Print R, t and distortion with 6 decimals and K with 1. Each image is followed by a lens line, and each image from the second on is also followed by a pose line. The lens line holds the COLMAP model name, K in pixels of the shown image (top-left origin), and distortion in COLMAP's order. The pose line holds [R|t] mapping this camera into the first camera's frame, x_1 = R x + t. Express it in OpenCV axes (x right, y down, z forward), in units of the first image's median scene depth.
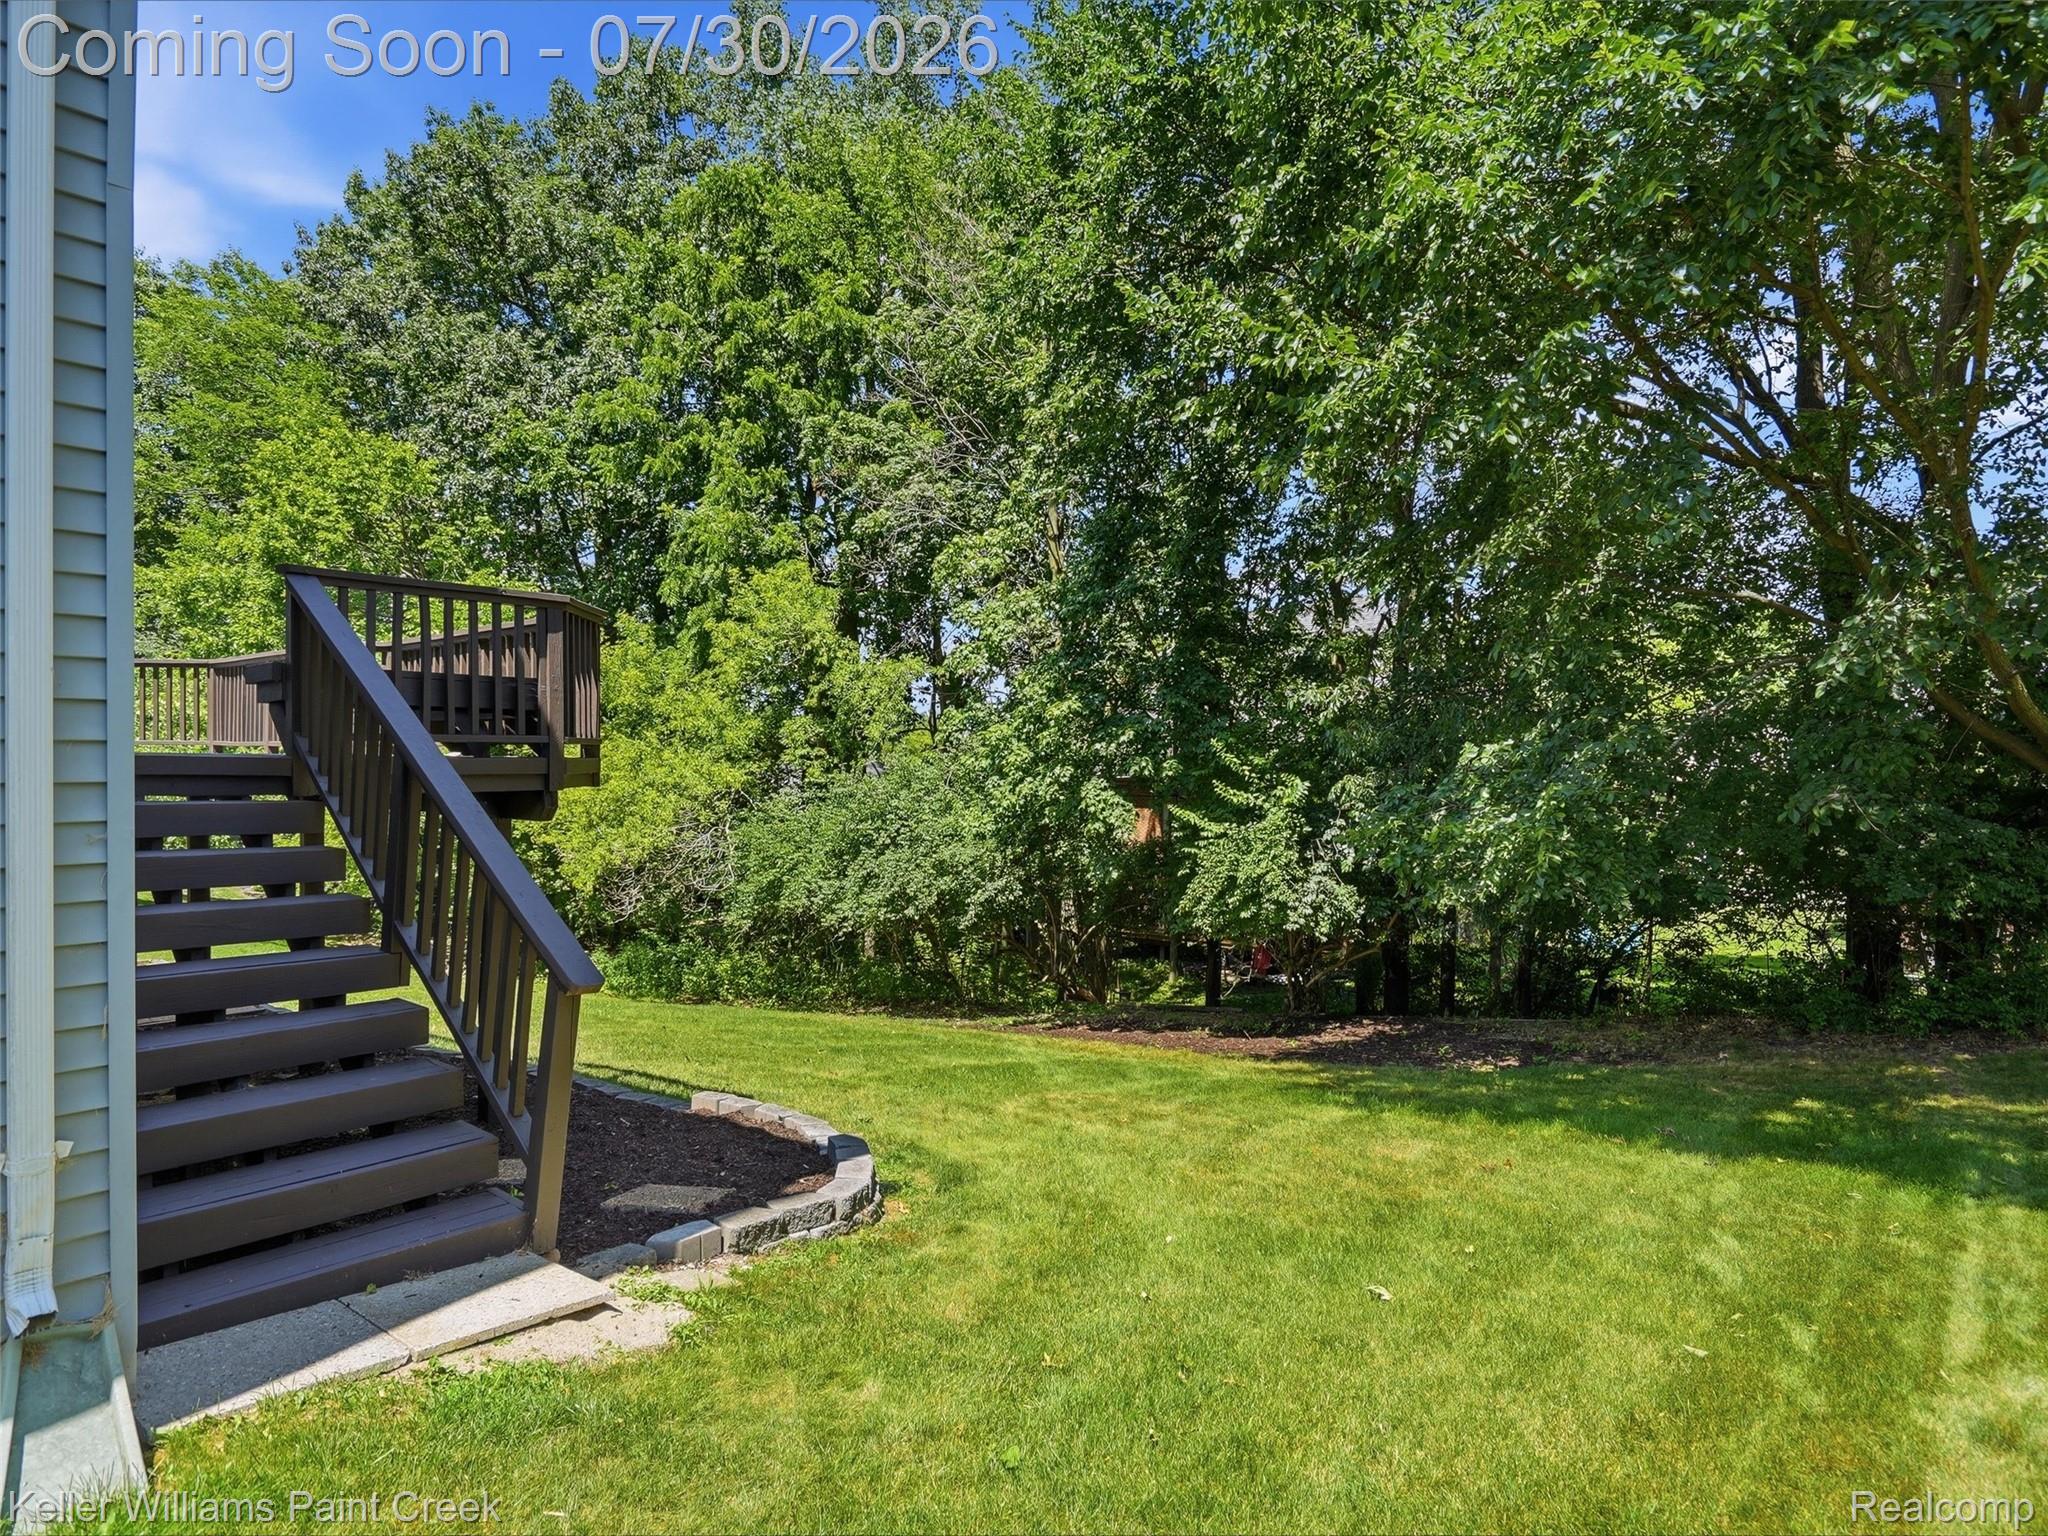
lens RADIAL K [[1170.9, 0, 1024.0], [0, 1170.9, 768.0], [0, 0, 1]] dist [0.001487, 0.000306]
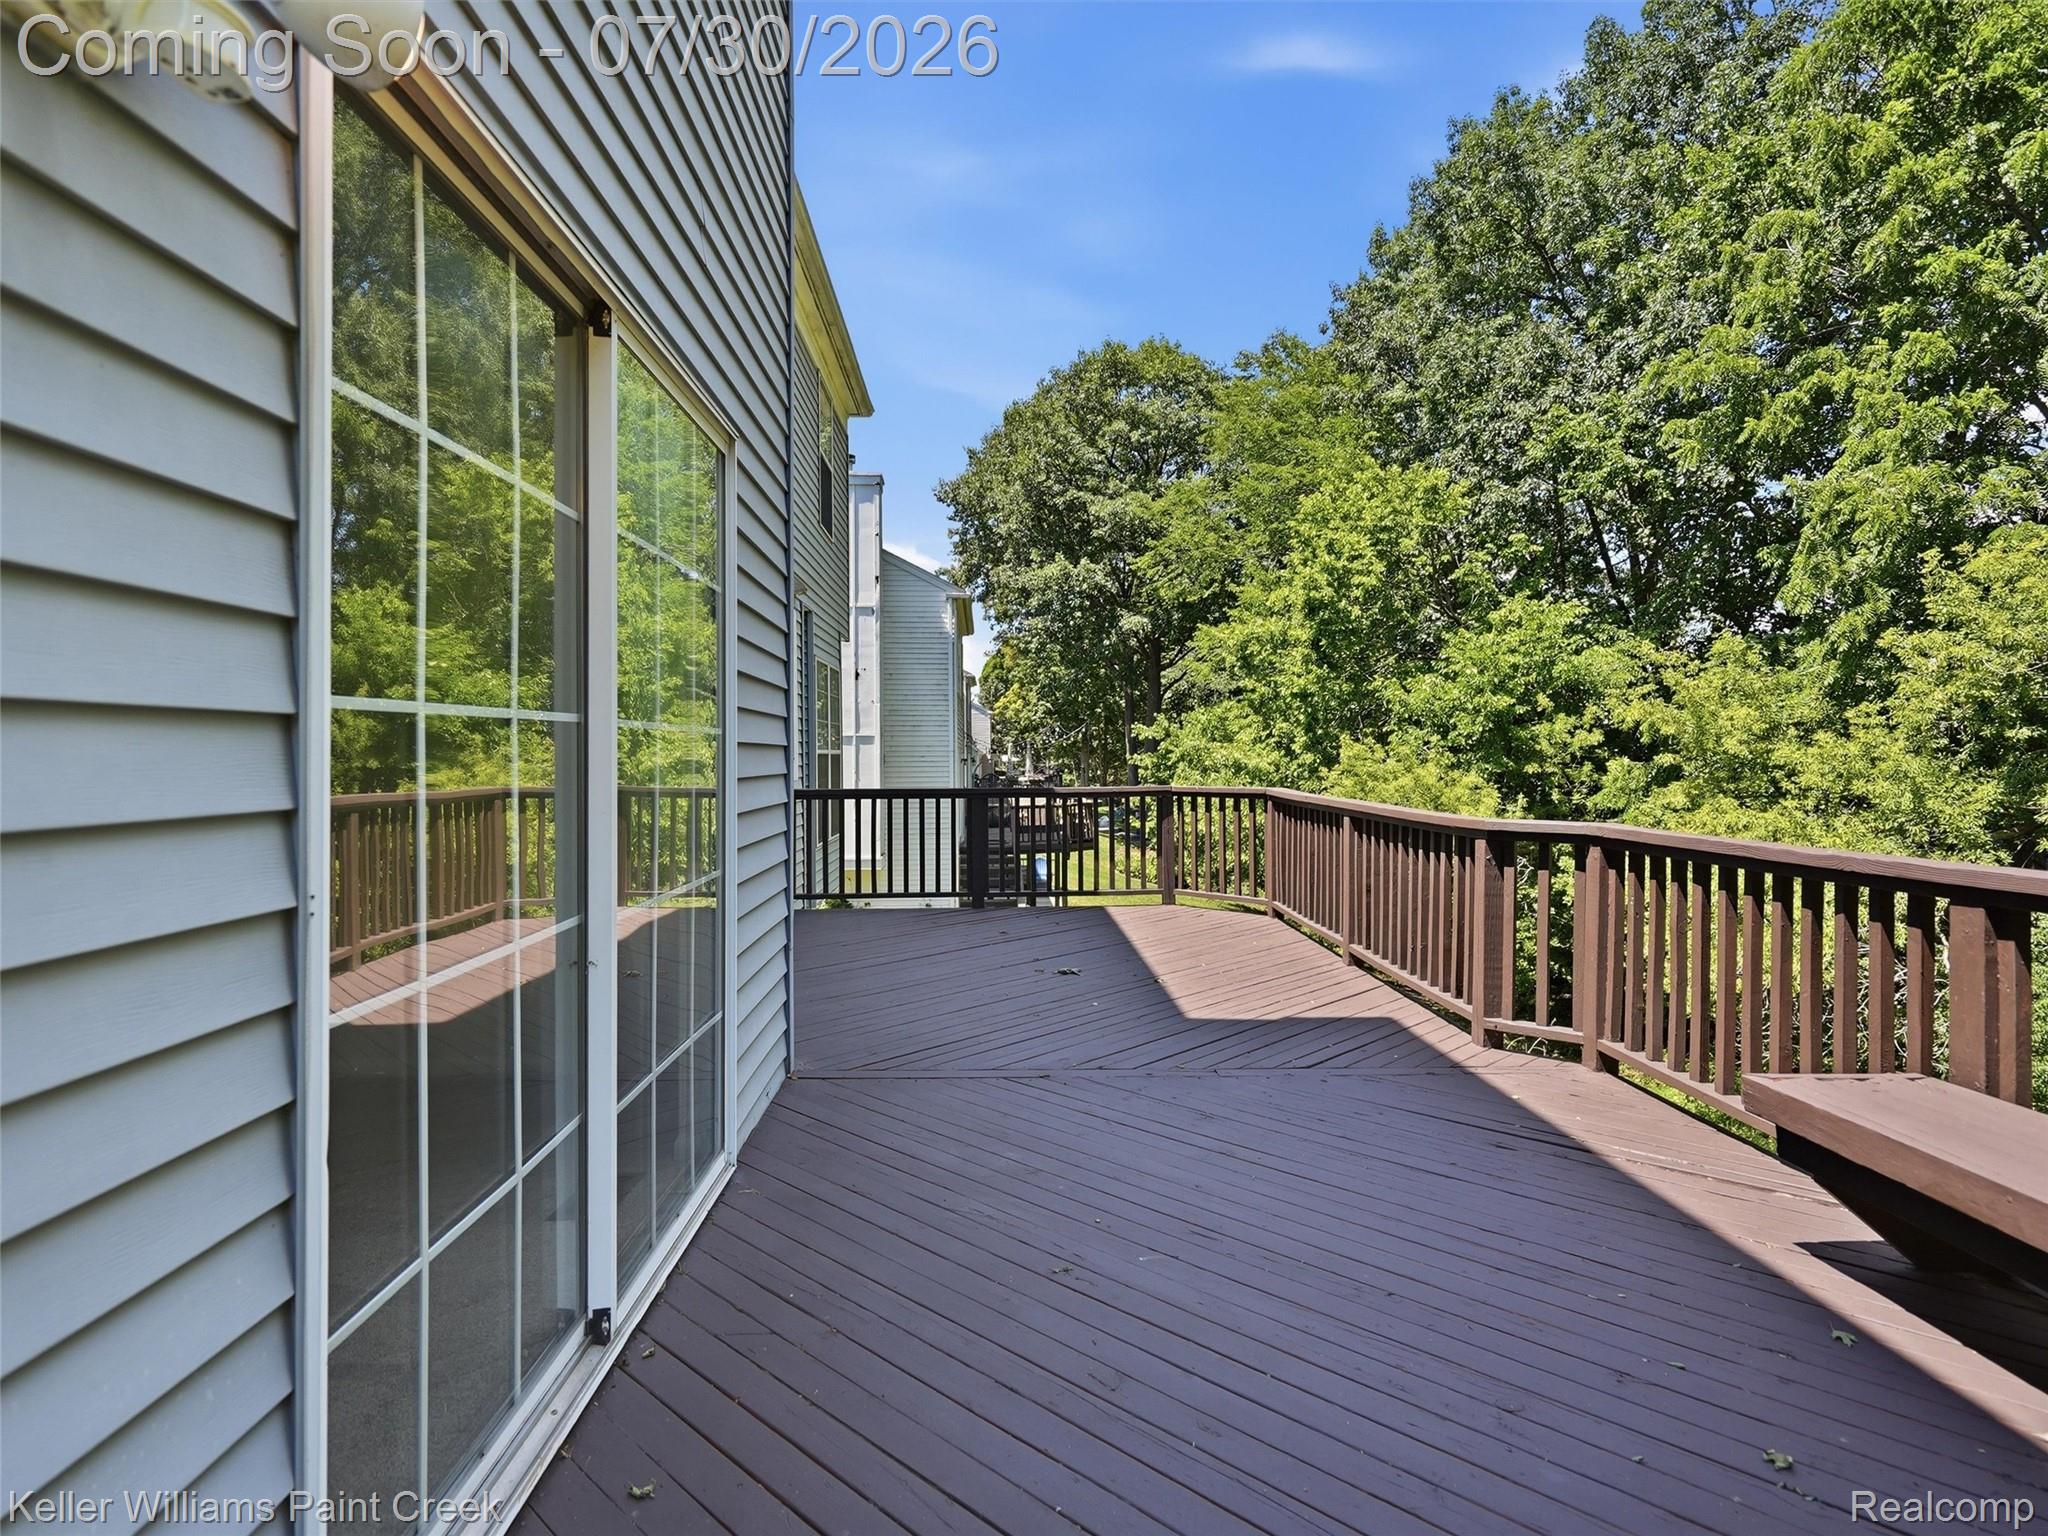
lens RADIAL K [[1047.4, 0, 1024.0], [0, 1047.4, 768.0], [0, 0, 1]] dist [0.003346, -0.001759]
pose [[0.675175, 0.001740, -0.737656, -0.125910], [0.004637, 0.999967, 0.006603, -0.043304], [0.737643, -0.007879, 0.675145, 0.178383]]
